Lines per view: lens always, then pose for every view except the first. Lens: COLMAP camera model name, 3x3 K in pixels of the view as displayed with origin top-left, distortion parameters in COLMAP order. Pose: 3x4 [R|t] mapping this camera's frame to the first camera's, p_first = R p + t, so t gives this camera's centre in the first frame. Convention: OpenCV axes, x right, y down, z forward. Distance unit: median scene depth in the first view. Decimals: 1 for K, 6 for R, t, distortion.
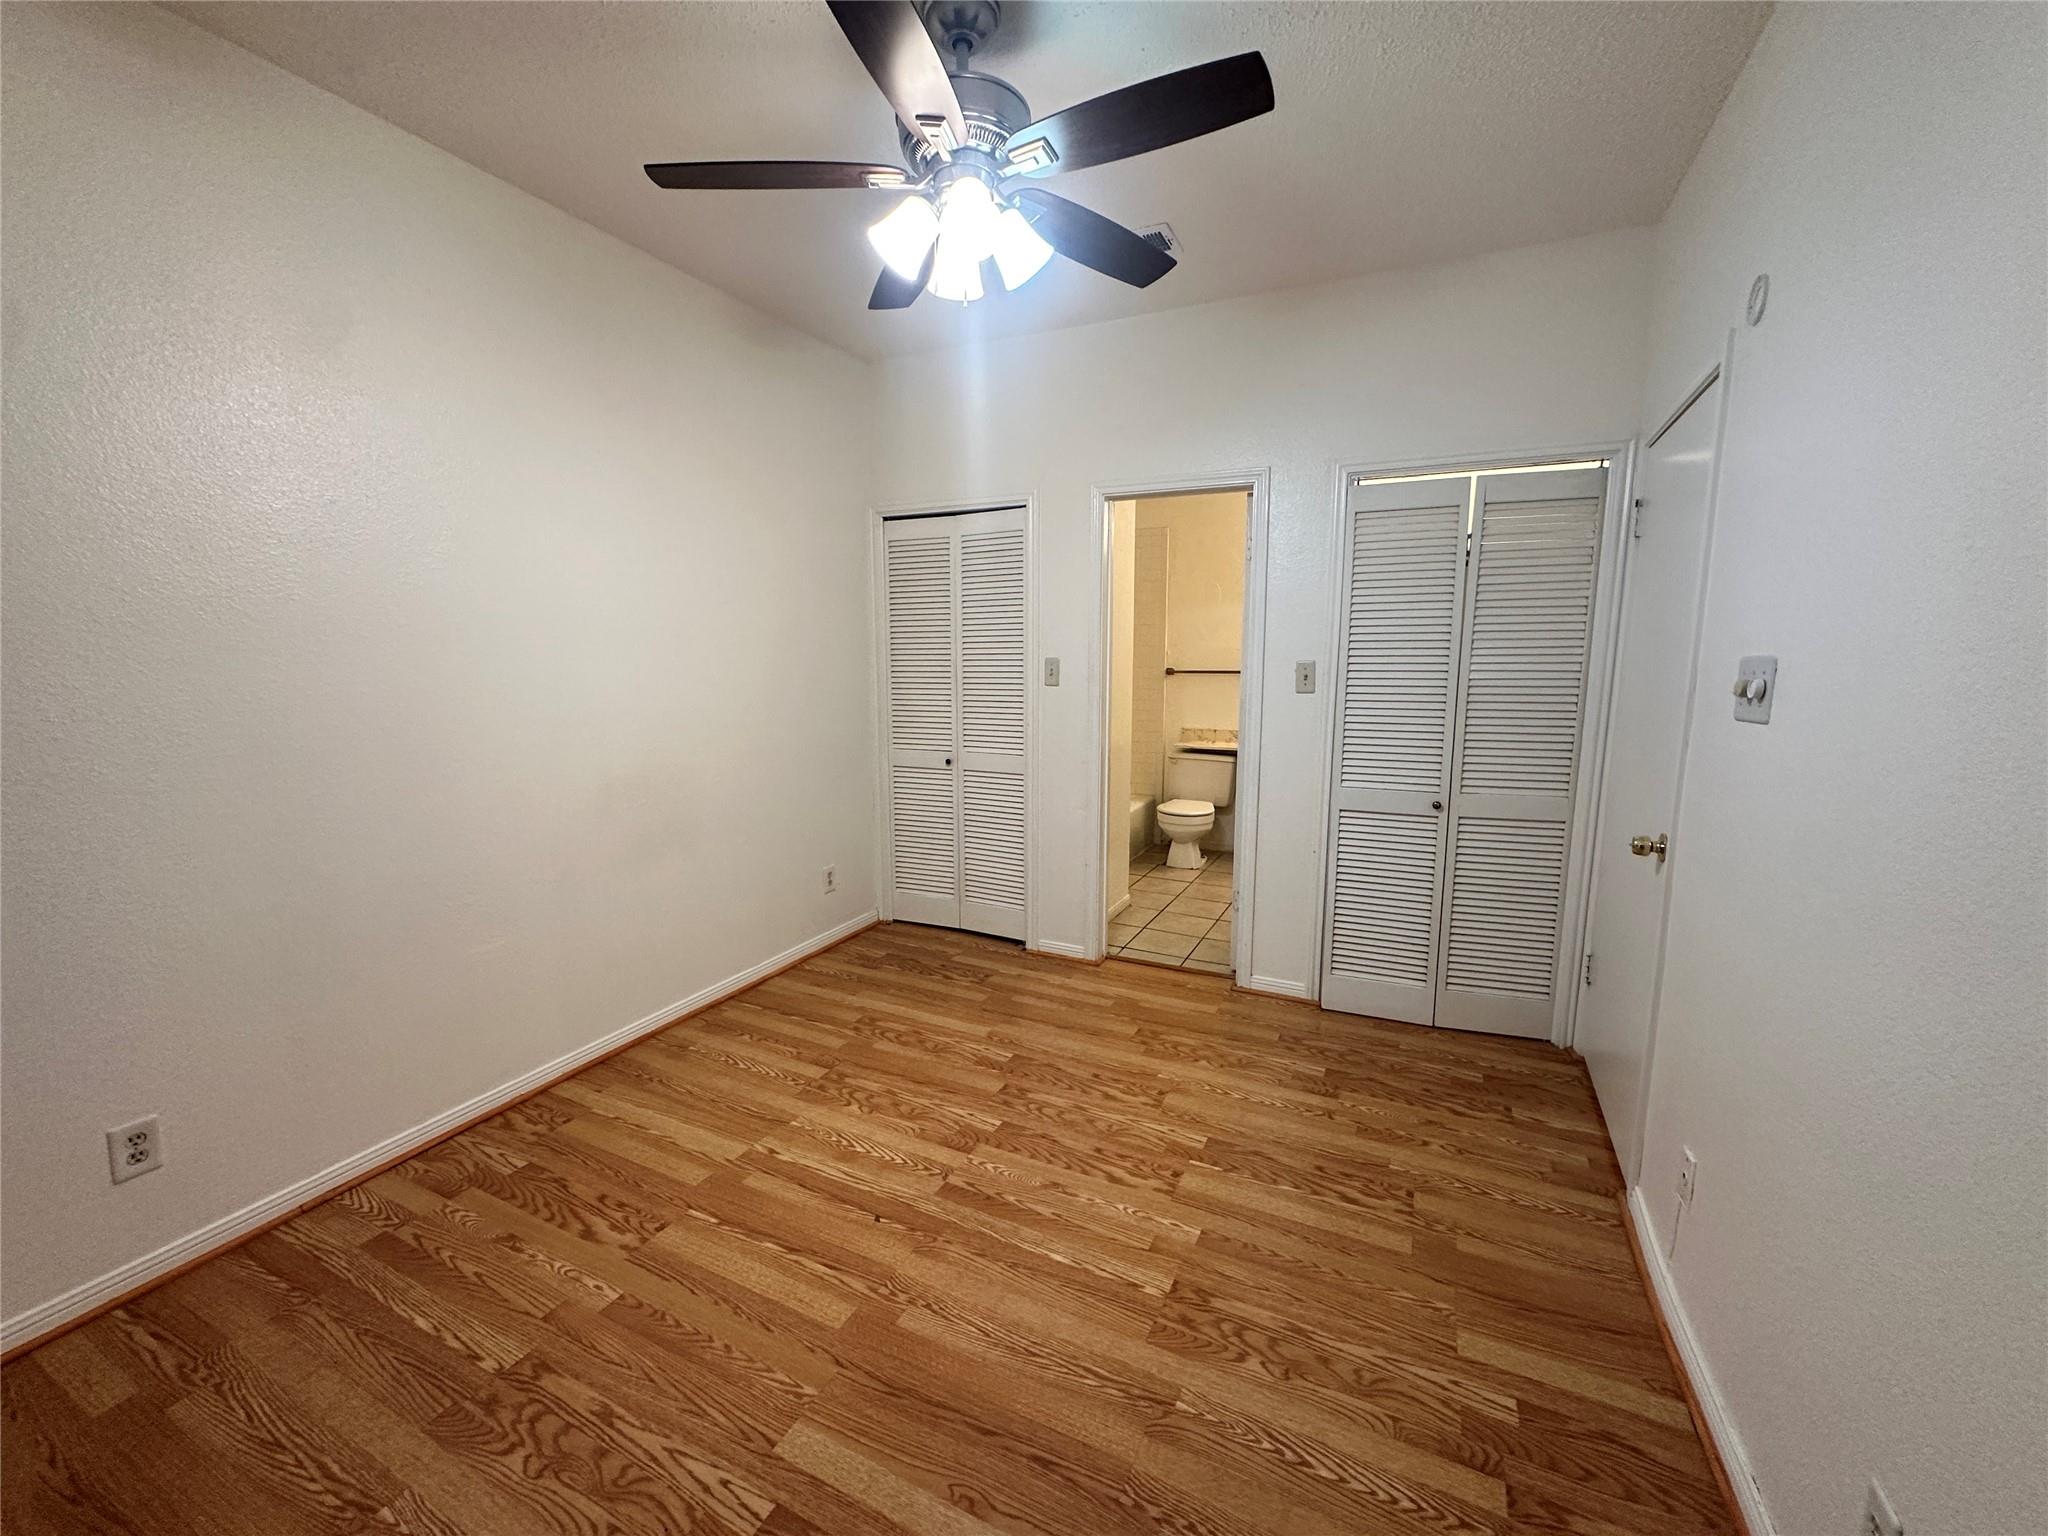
lens RADIAL K [[818.1, 0, 1022.5], [0, 818.1, 764.9], [0, 0, 1]] dist [-0.005465, 0.001498]
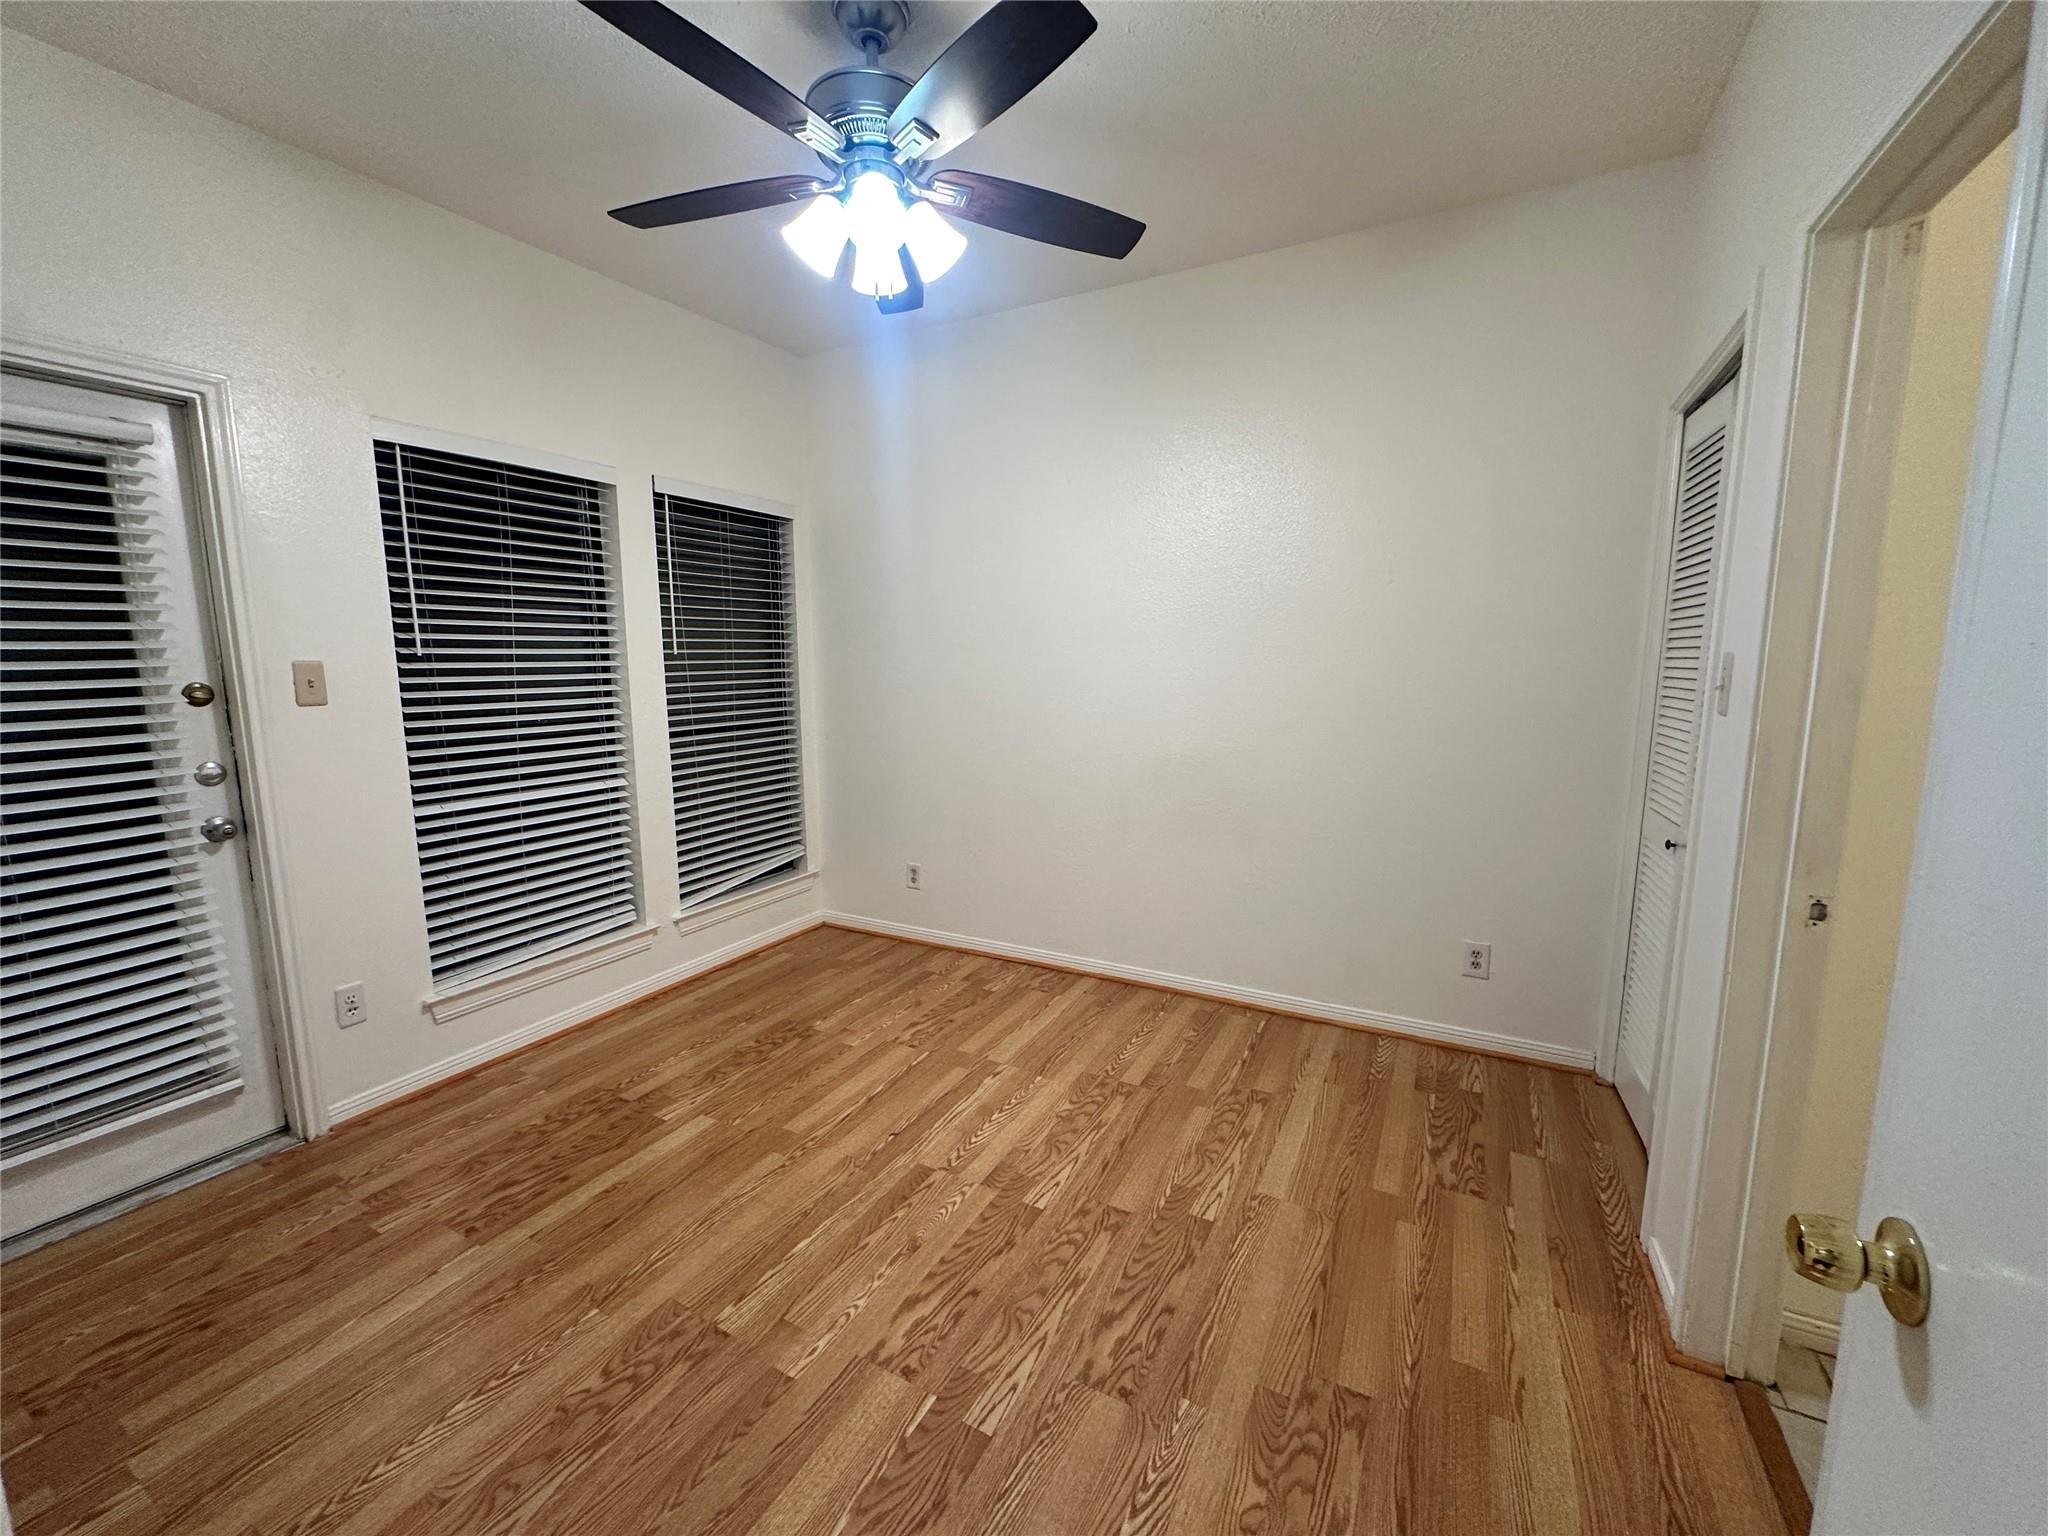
lens RADIAL K [[818.1, 0, 1021.1], [0, 818.1, 764.7], [0, 0, 1]] dist [-0.005465, 0.001498]
pose [[-0.037644, 0.136468, -0.989929, 0.690083], [-0.137800, 0.980458, 0.140403, -0.110015], [0.989744, 0.141698, -0.018102, 0.876977]]
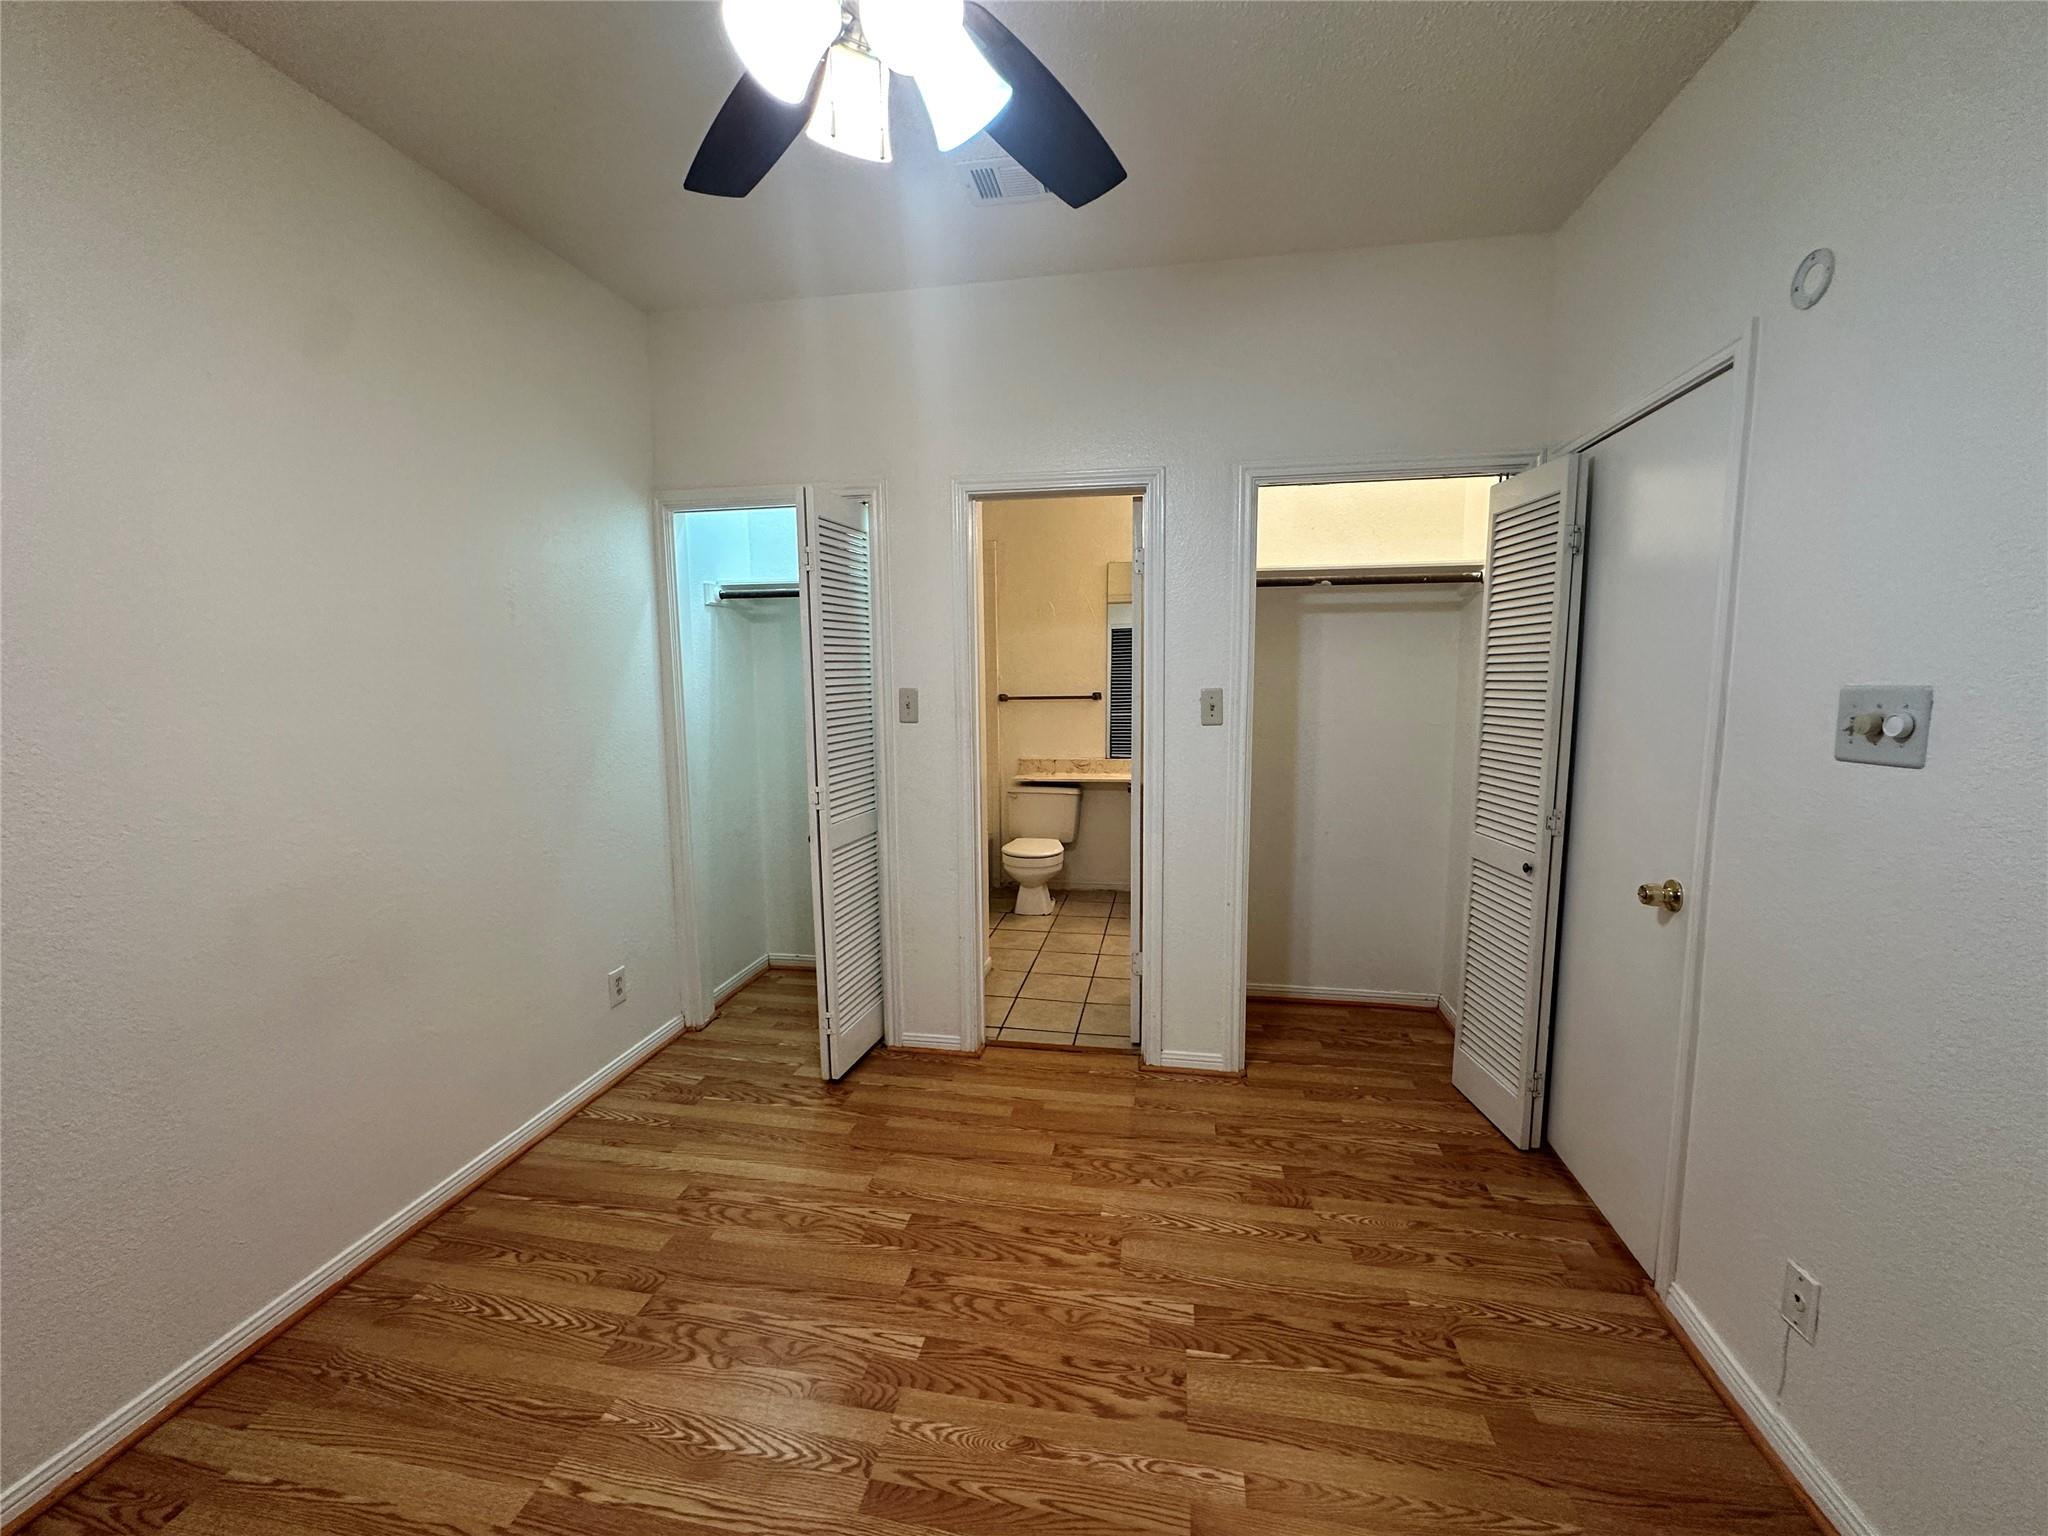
lens RADIAL K [[818.1, 0, 1023.5], [0, 818.1, 767.7], [0, 0, 1]] dist [-0.005465, 0.001498]
pose [[0.961444, -0.043013, 0.271618, -0.108382], [0.048866, 0.998695, -0.014822, -0.047568], [-0.270626, 0.027523, 0.962291, 0.255494]]
